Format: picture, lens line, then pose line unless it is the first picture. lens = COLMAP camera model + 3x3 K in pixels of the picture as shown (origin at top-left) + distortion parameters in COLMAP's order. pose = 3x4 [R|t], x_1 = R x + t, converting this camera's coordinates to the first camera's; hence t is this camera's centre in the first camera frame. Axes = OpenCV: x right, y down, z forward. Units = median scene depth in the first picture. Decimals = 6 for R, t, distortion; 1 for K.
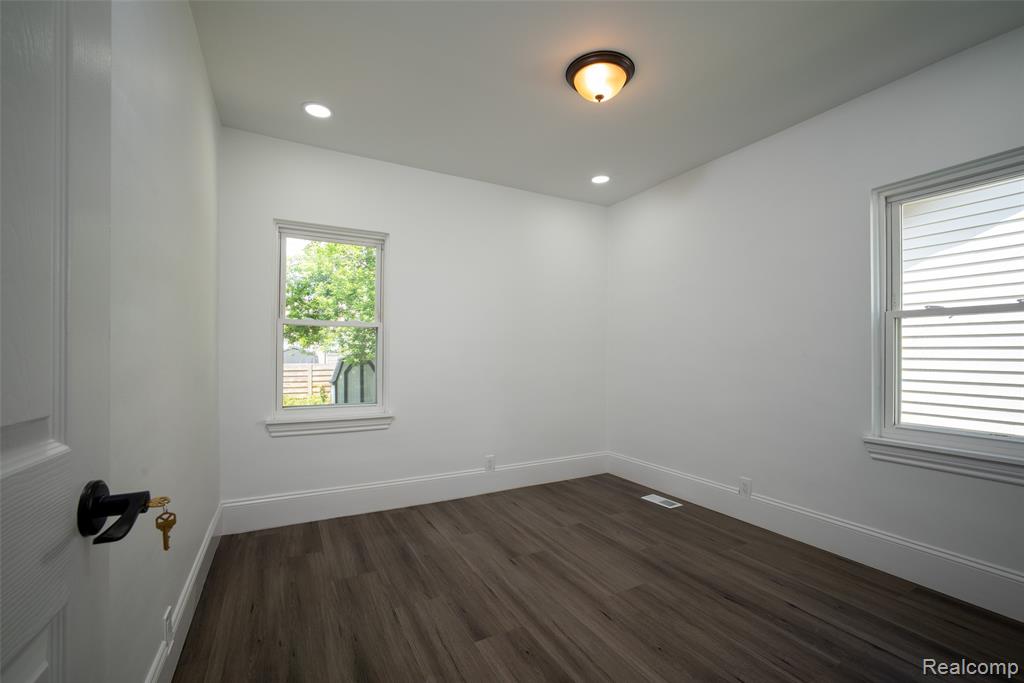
lens RADIAL K [[438.7, 0, 511.8], [0, 438.7, 351.2], [0, 0, 1]] dist [-0.000160, 0.000011]
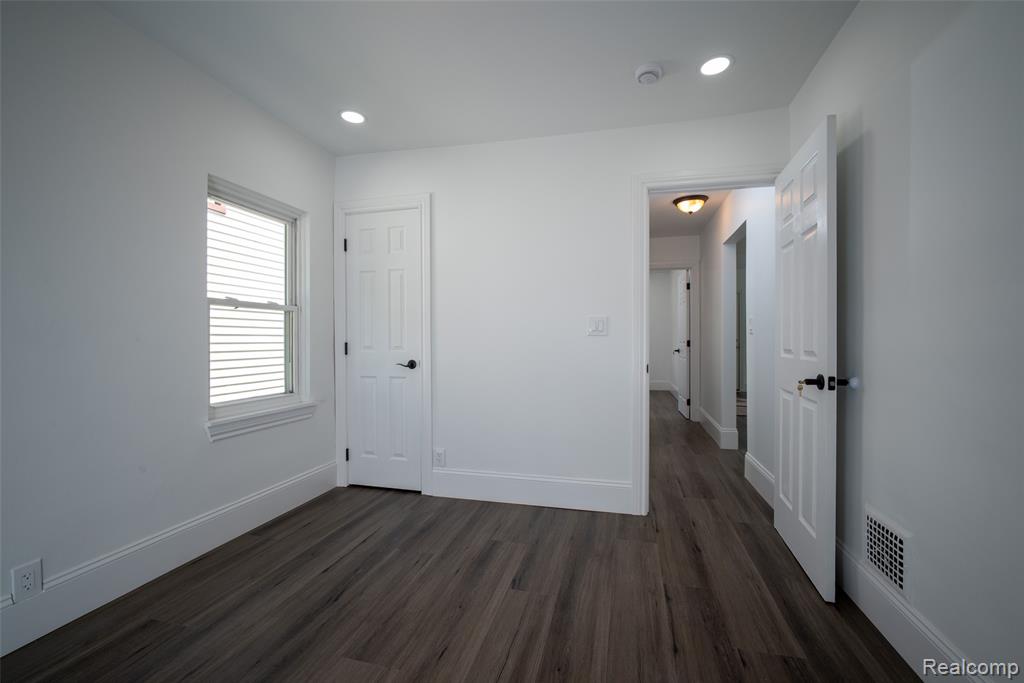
lens RADIAL K [[438.7, 0, 511.8], [0, 438.7, 351.2], [0, 0, 1]] dist [-0.000160, 0.000011]
pose [[-0.733259, -0.016717, 0.679744, -0.377565], [-0.002050, 0.999748, 0.022375, 0.011658], [-0.679946, 0.015013, -0.733108, 1.311396]]
